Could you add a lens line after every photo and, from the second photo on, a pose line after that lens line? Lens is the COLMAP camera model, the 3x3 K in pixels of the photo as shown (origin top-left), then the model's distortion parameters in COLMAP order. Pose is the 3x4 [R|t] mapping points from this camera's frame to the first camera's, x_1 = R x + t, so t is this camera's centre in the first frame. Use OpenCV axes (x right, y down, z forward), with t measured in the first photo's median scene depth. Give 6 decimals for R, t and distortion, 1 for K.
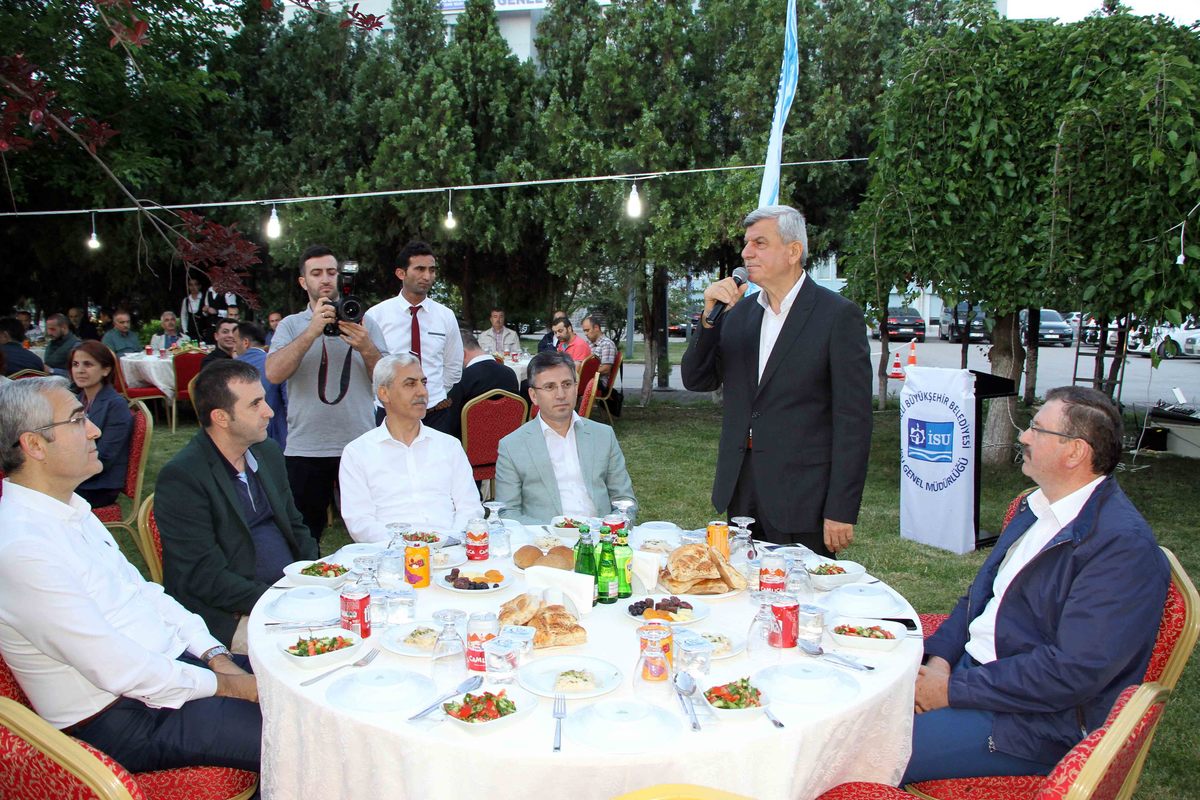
lens RADIAL K [[1040.8, 0, 600.0], [0, 1040.8, 400.0], [0, 0, 1]] dist [-0.100947, 0.014868]
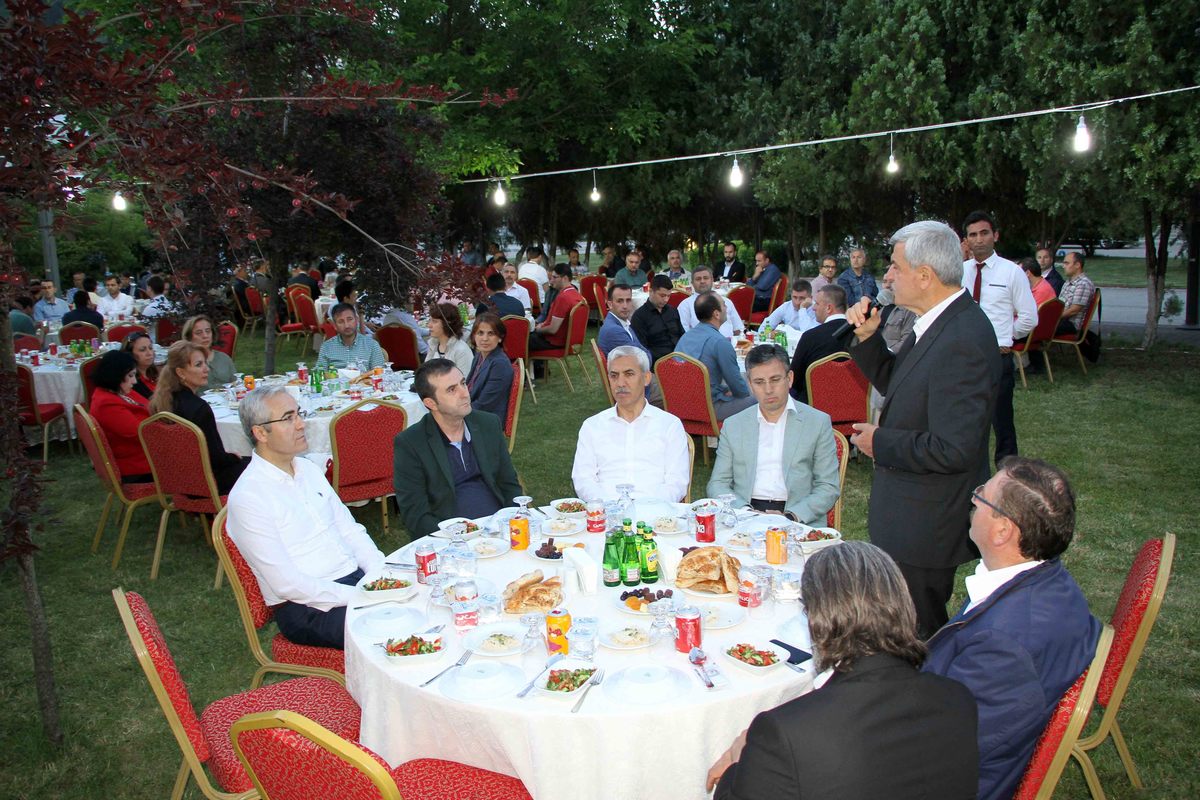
lens RADIAL K [[1031.8, 0, 600.0], [0, 1031.8, 400.0], [0, 0, 1]] dist [0.003411, 0.008789]
pose [[0.831700, 0.073171, -0.550382, 0.165474], [-0.019922, 0.994573, 0.102120, -0.038539], [0.554867, -0.073968, 0.828644, -0.005501]]
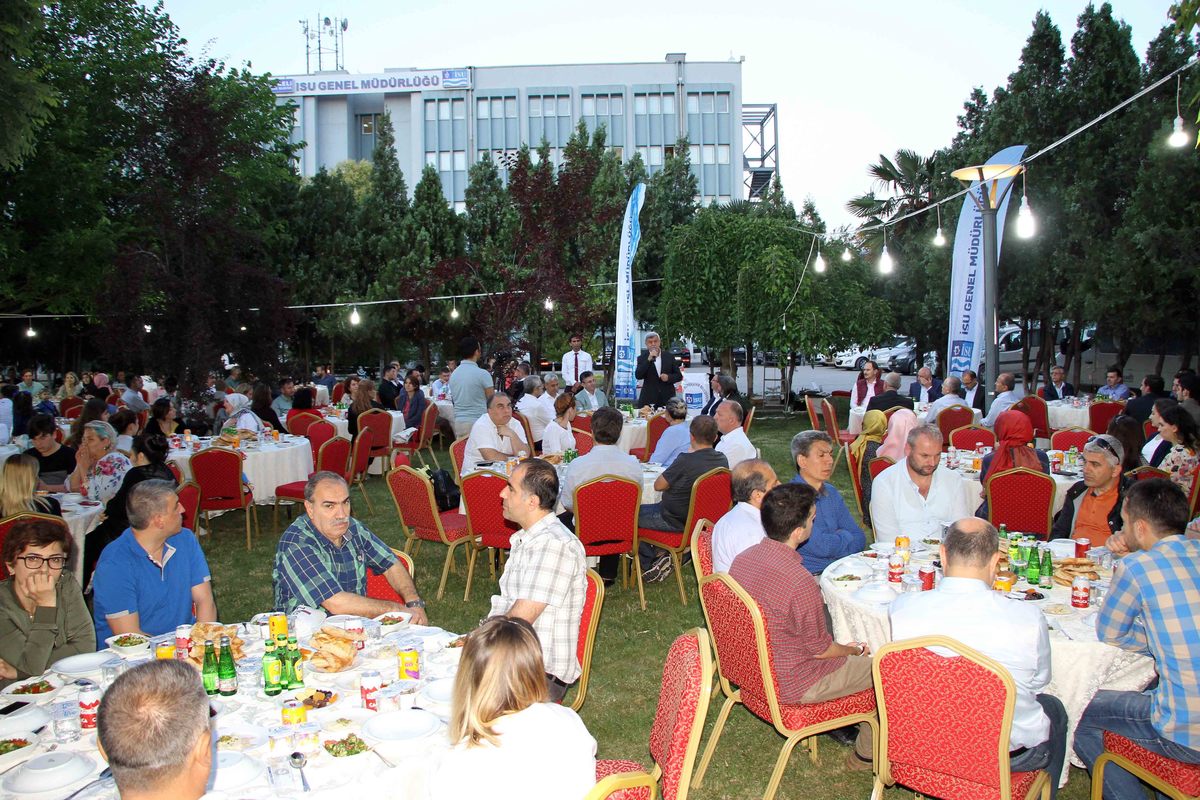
lens RADIAL K [[1040.8, 0, 600.0], [0, 1040.8, 400.0], [0, 0, 1]] dist [-0.100947, 0.014868]
pose [[0.975496, -0.048043, 0.214706, -0.247548], [0.055392, 0.998062, -0.028341, 0.050537], [-0.212928, 0.039539, 0.976267, -0.788477]]
